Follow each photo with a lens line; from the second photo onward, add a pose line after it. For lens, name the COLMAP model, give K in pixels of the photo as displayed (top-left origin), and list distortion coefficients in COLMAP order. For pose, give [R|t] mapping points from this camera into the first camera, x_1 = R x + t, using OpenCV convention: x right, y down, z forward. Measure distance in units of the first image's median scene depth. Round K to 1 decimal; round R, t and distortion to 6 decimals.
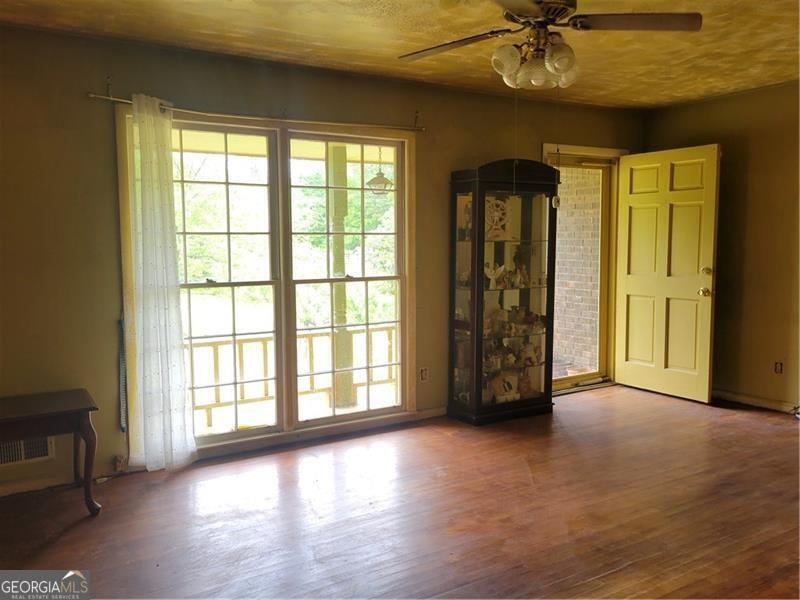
lens RADIAL K [[693.7, 0, 400.0], [0, 693.7, 300.0], [0, 0, 1]] dist [0.019481, -0.008730]
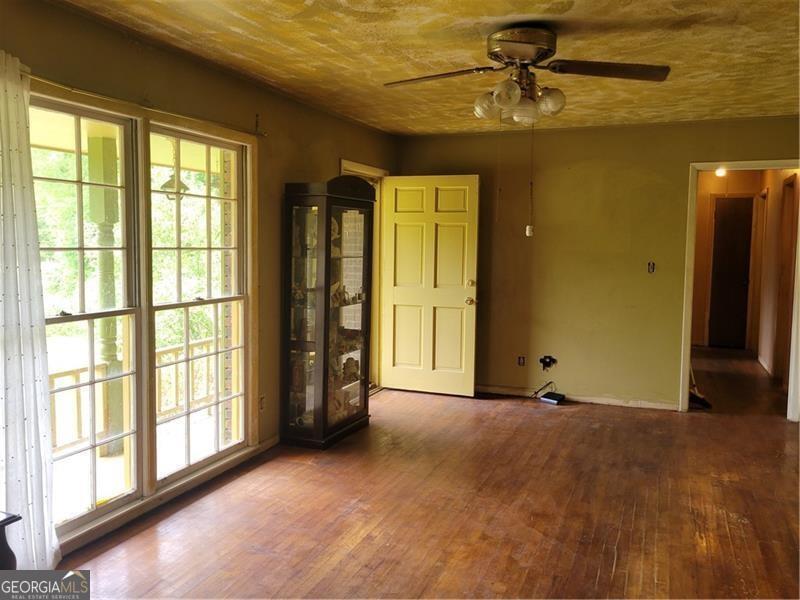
lens RADIAL K [[684.7, 0, 409.2], [0, 684.7, 288.8], [0, 0, 1]] dist [0.025907, -0.011625]
pose [[0.797153, -0.022837, 0.603345, -0.366677], [0.031999, 0.999478, -0.004446, -0.033623], [-0.602929, 0.022850, 0.797468, 0.168730]]
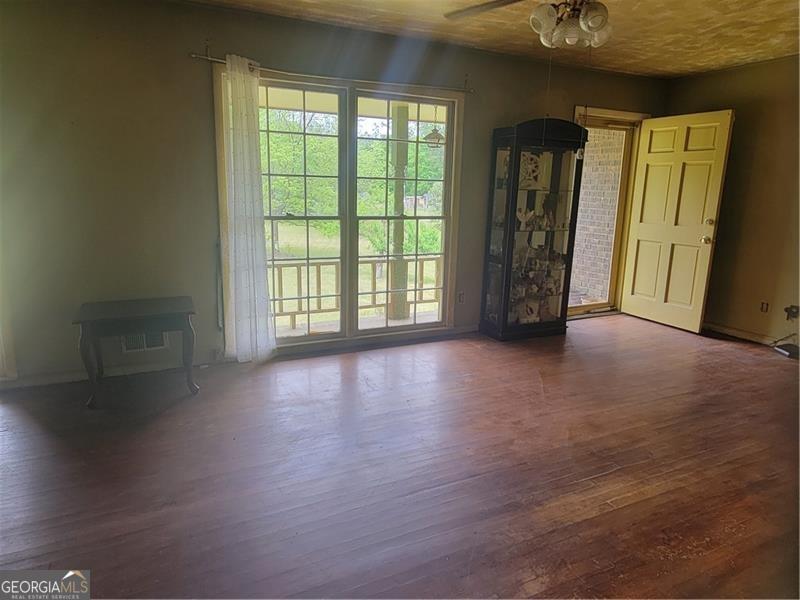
lens RADIAL K [[528.1, 0, 402.7], [0, 528.1, 298.0], [0, 0, 1]] dist [-0.002667, 0.001638]
pose [[0.994177, 0.051850, -0.094462, 0.020385], [-0.040354, 0.991979, 0.119784, -0.000556], [0.099915, -0.115275, 0.988296, 0.065408]]
